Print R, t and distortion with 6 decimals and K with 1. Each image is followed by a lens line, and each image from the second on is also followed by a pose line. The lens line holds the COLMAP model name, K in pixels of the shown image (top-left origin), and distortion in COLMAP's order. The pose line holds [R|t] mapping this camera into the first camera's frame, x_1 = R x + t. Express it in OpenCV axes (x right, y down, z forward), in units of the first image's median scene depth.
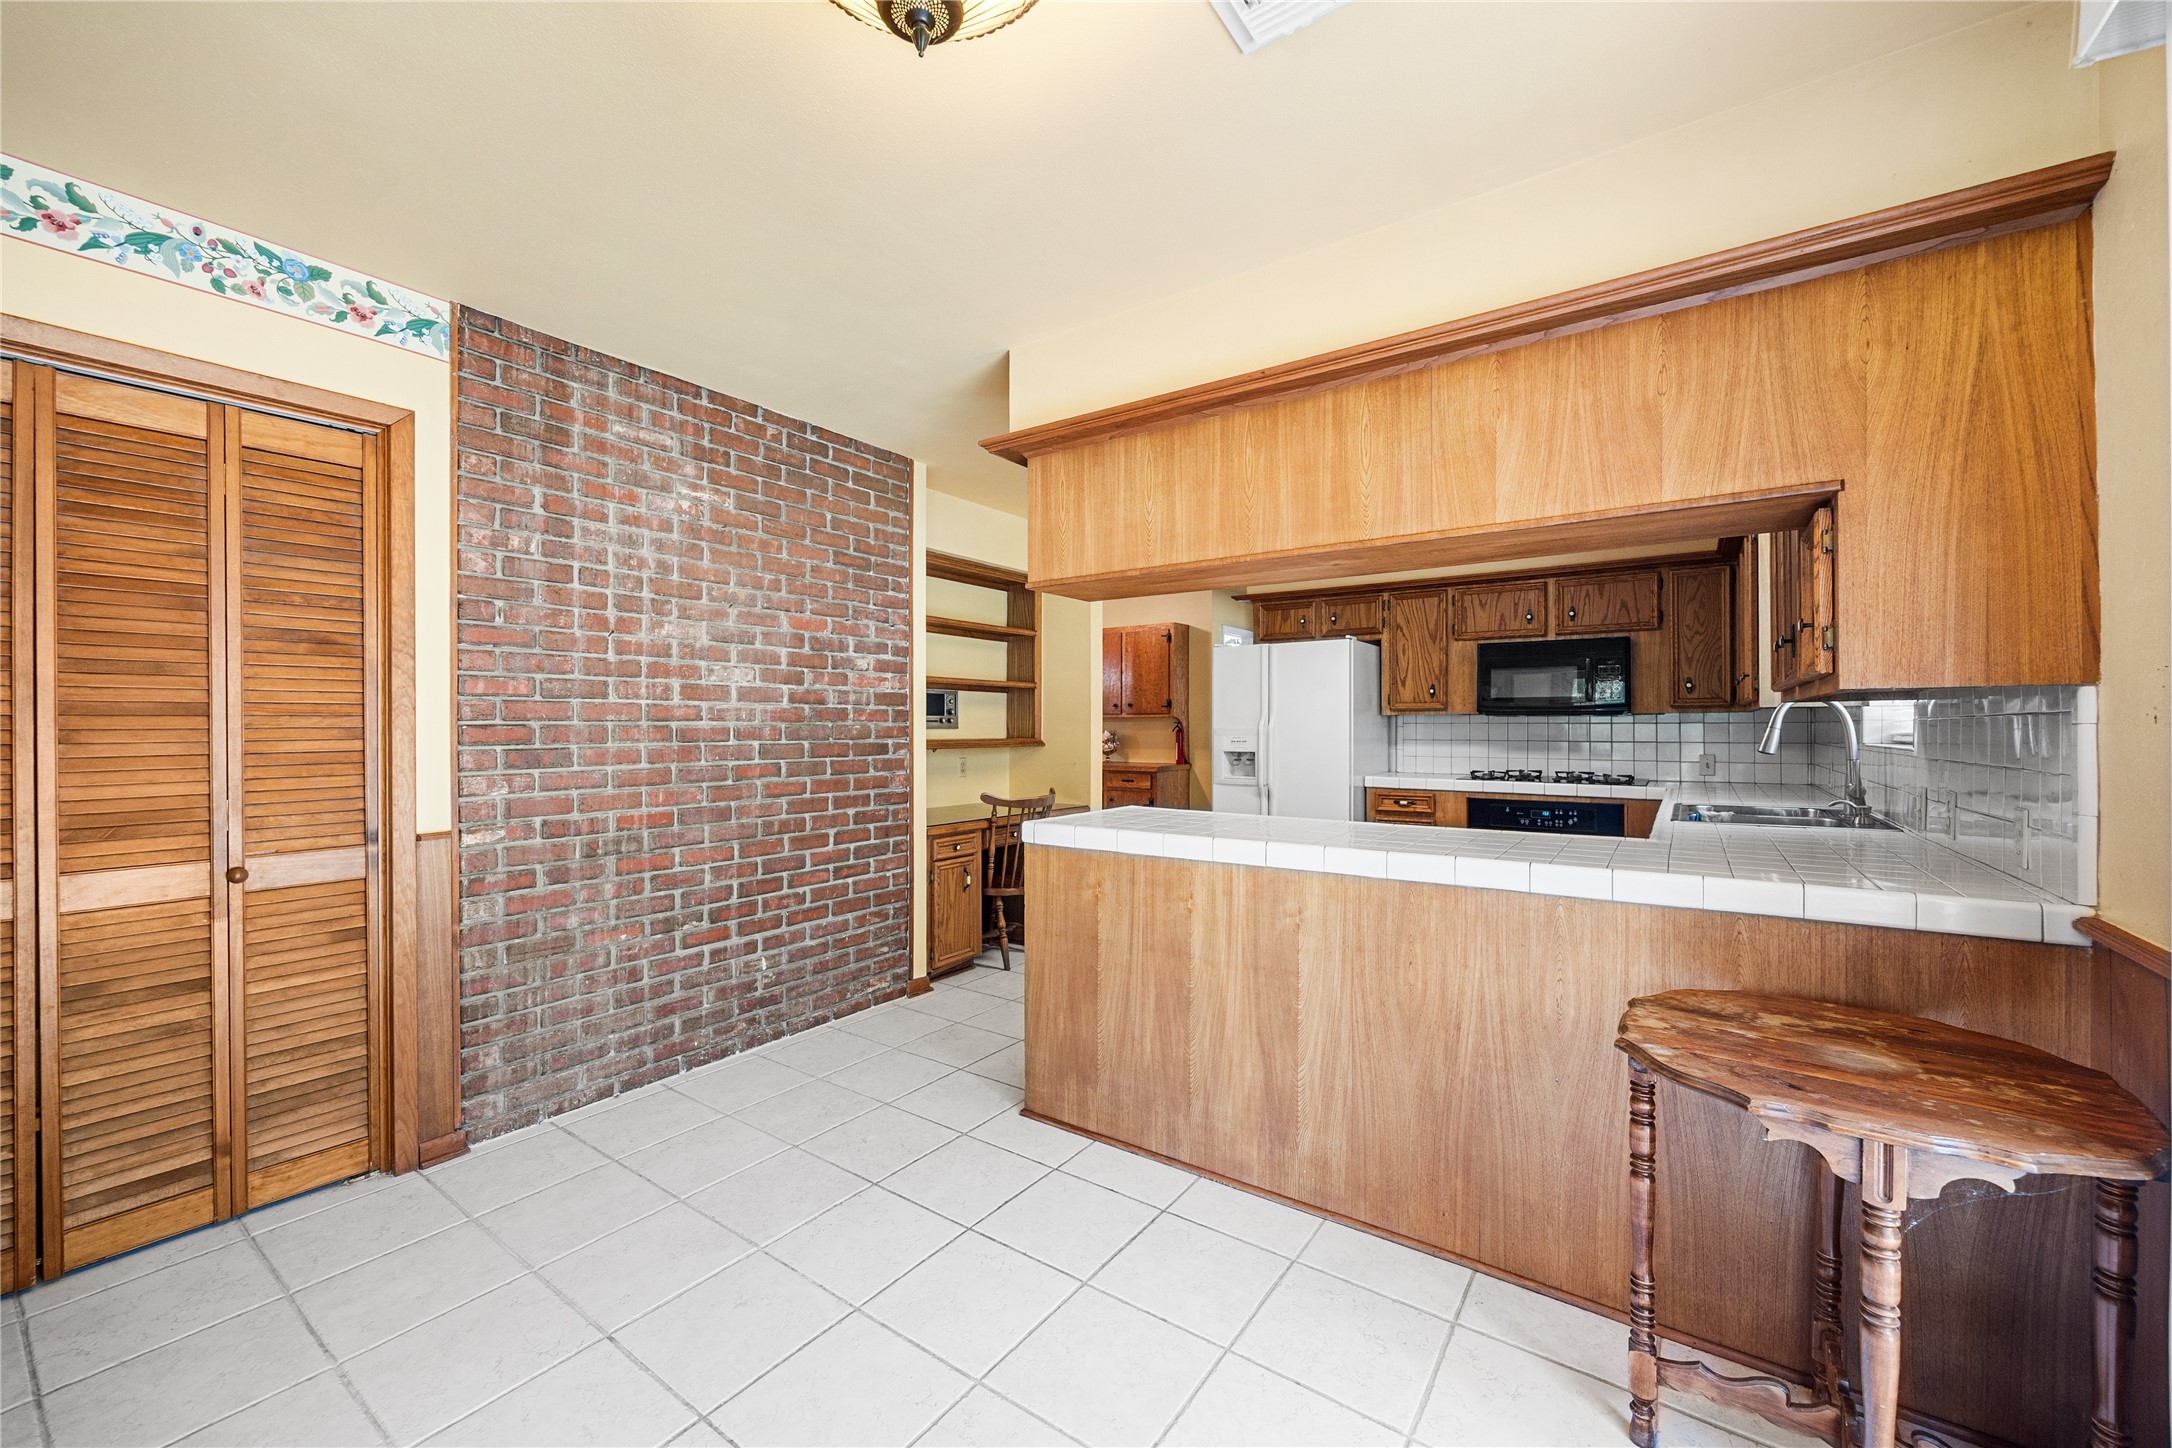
lens RADIAL K [[824.3, 0, 1081.5], [0, 824.3, 729.6], [0, 0, 1]] dist [-0.001620, -0.000175]
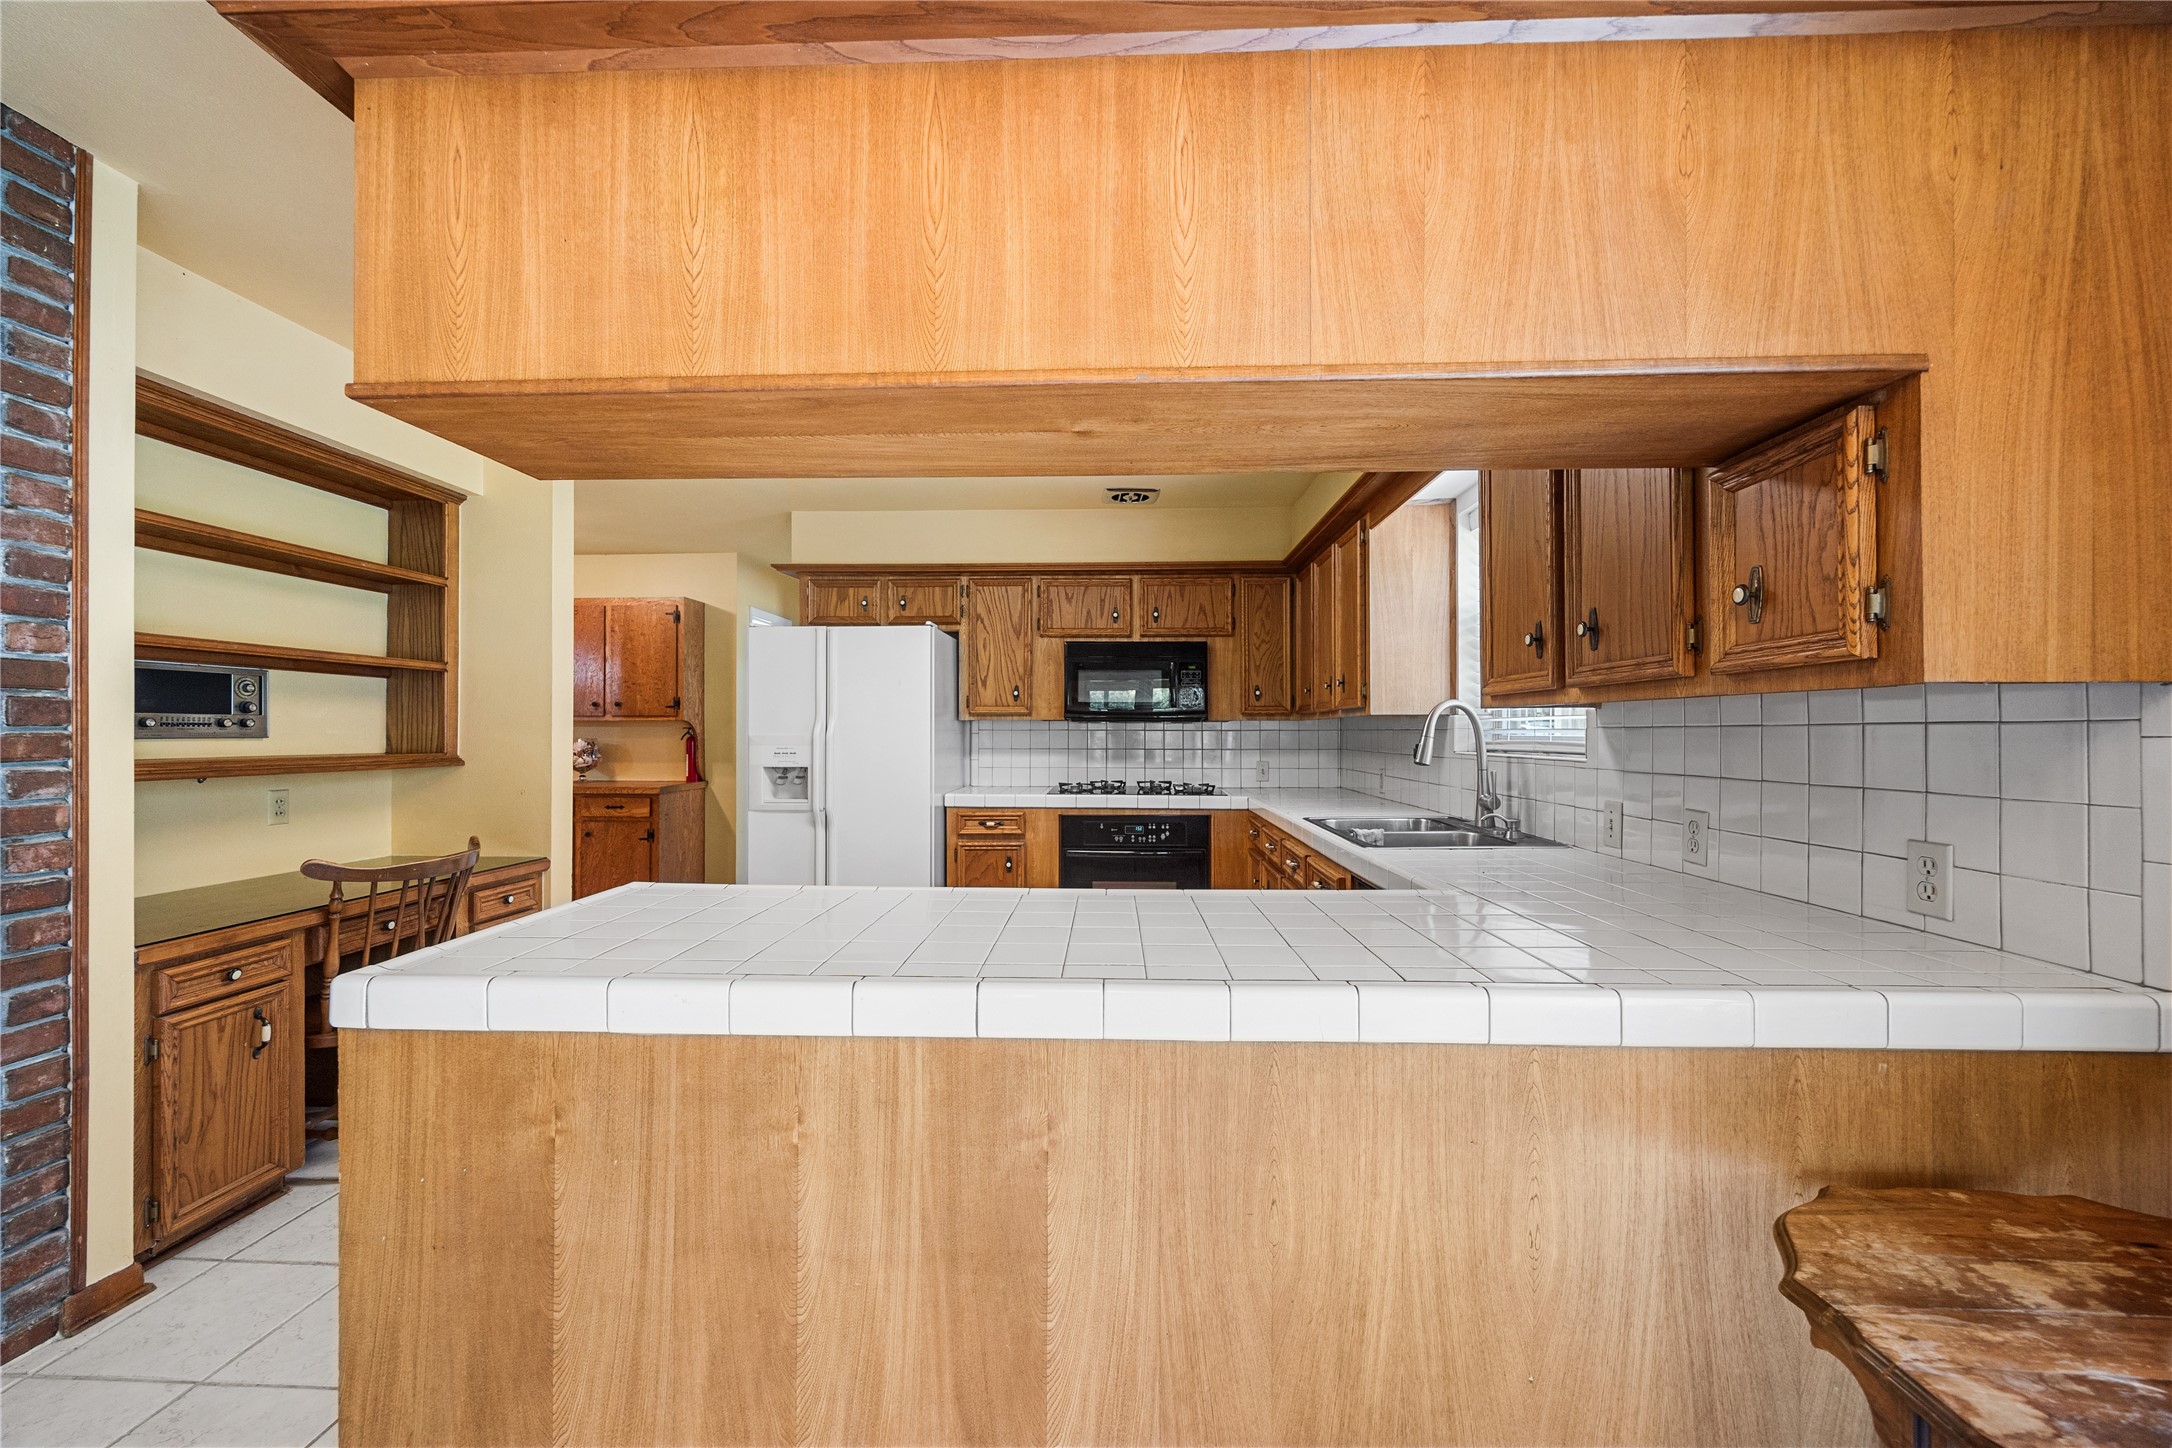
lens RADIAL K [[841.4, 0, 1091.7], [0, 841.4, 729.9], [0, 0, 1]] dist [-0.001083, -0.000122]
pose [[0.838535, 0.002472, 0.544842, 0.016502], [0.001084, 0.999980, -0.006205, -0.005596], [-0.544847, 0.005794, 0.838516, 0.517776]]
